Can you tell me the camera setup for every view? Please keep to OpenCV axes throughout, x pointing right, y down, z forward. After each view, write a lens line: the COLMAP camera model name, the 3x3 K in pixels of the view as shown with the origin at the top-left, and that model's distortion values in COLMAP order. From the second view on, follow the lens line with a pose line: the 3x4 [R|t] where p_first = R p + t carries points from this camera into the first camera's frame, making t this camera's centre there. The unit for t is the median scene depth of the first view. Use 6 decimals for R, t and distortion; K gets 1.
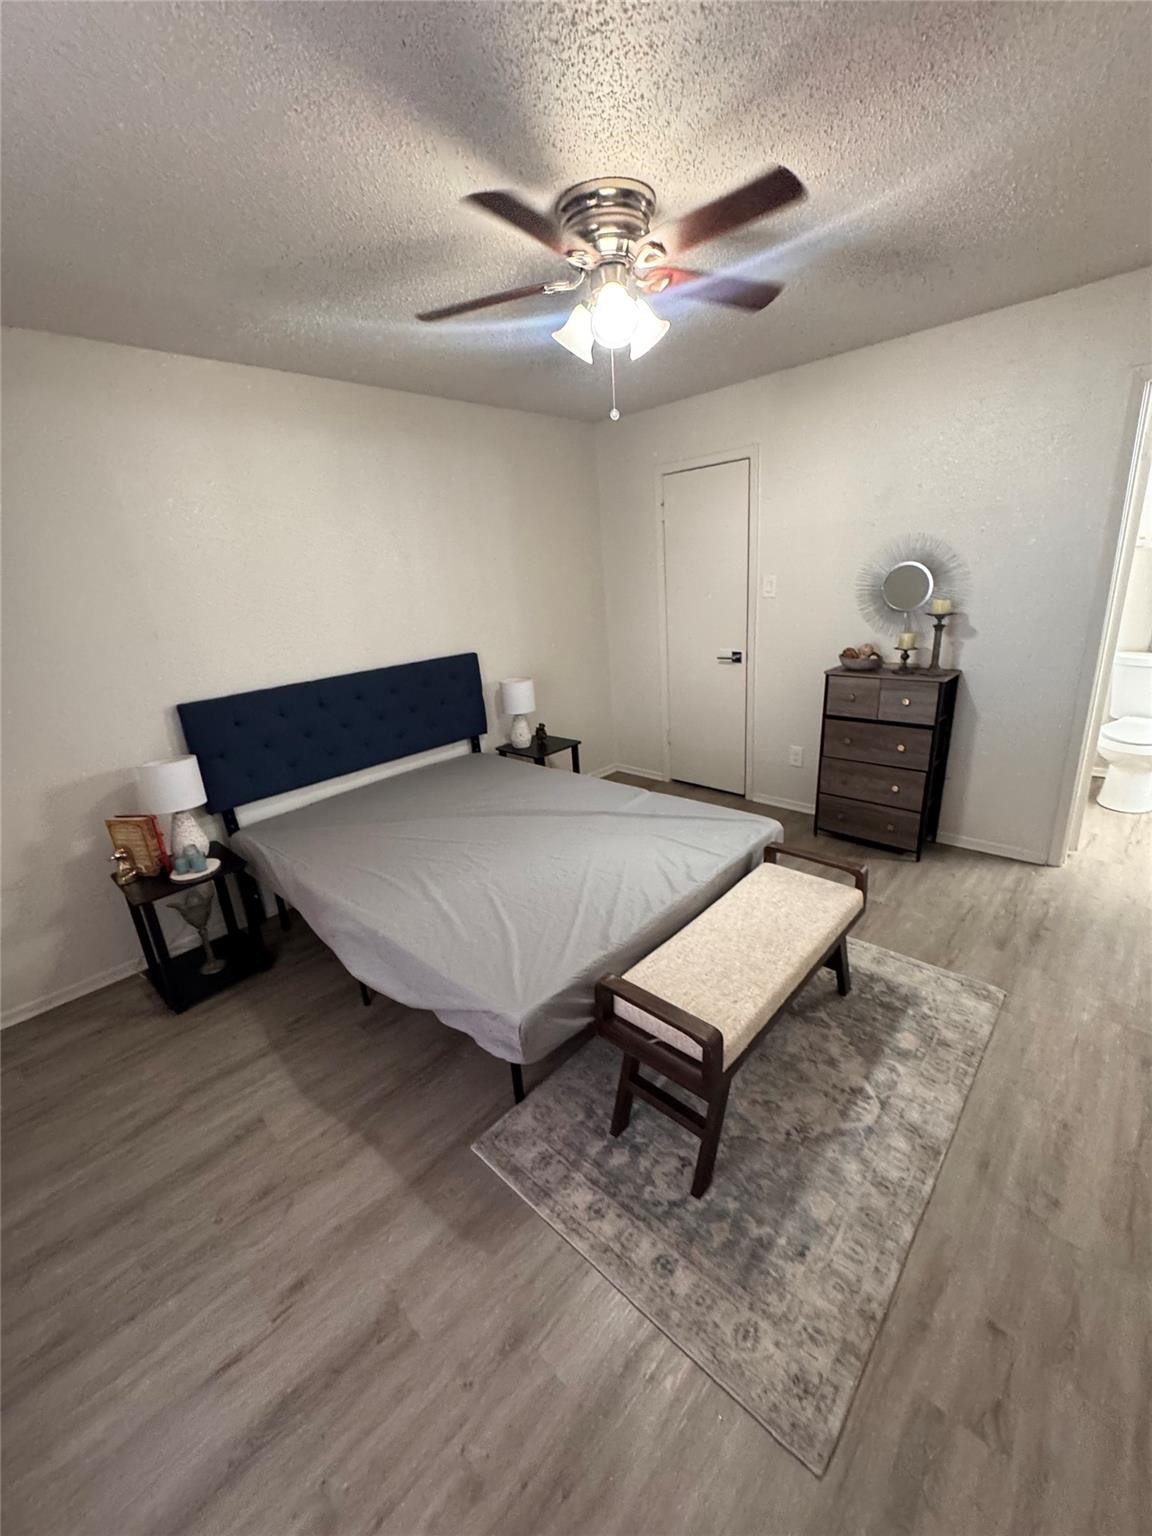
lens RADIAL K [[615.9, 0, 579.0], [0, 615.9, 768.6], [0, 0, 1]] dist [0.002546, -0.000009]
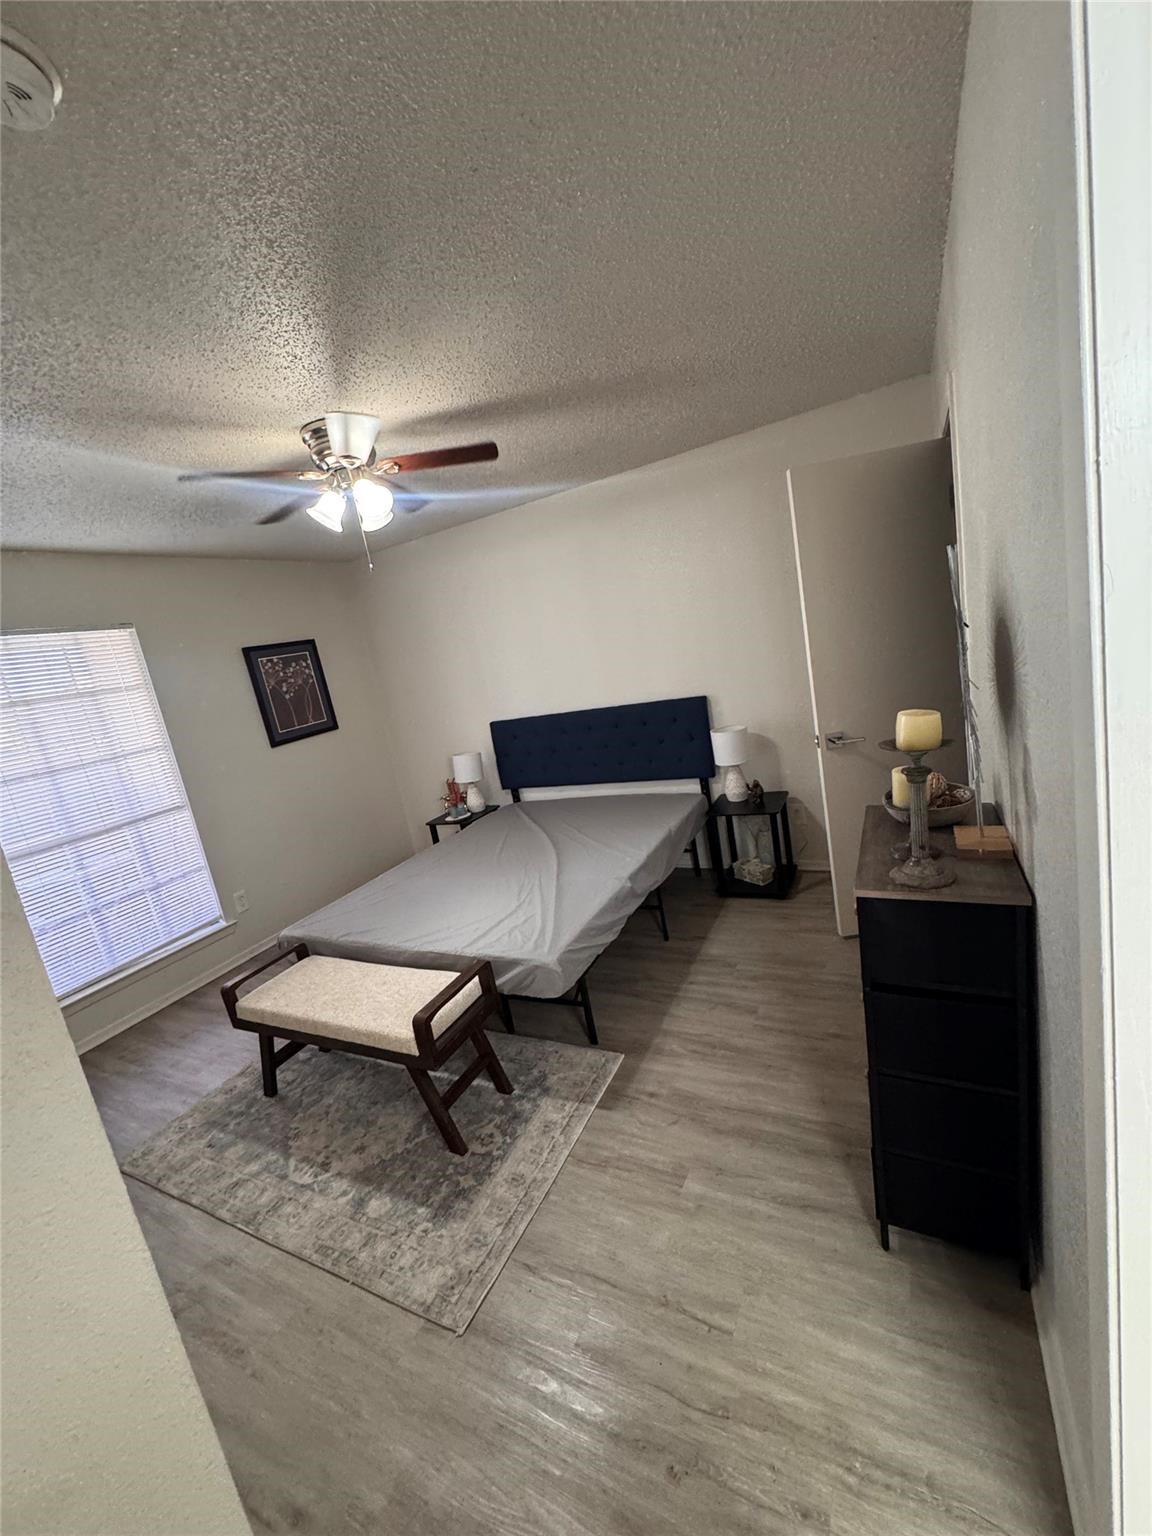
lens RADIAL K [[615.9, 0, 577.1], [0, 615.9, 762.2], [0, 0, 1]] dist [0.002546, -0.000009]
pose [[0.267215, 0.199282, -0.942806, 1.388760], [-0.140195, 0.976013, 0.166566, -0.416883], [0.953384, 0.087668, 0.288744, 0.983744]]
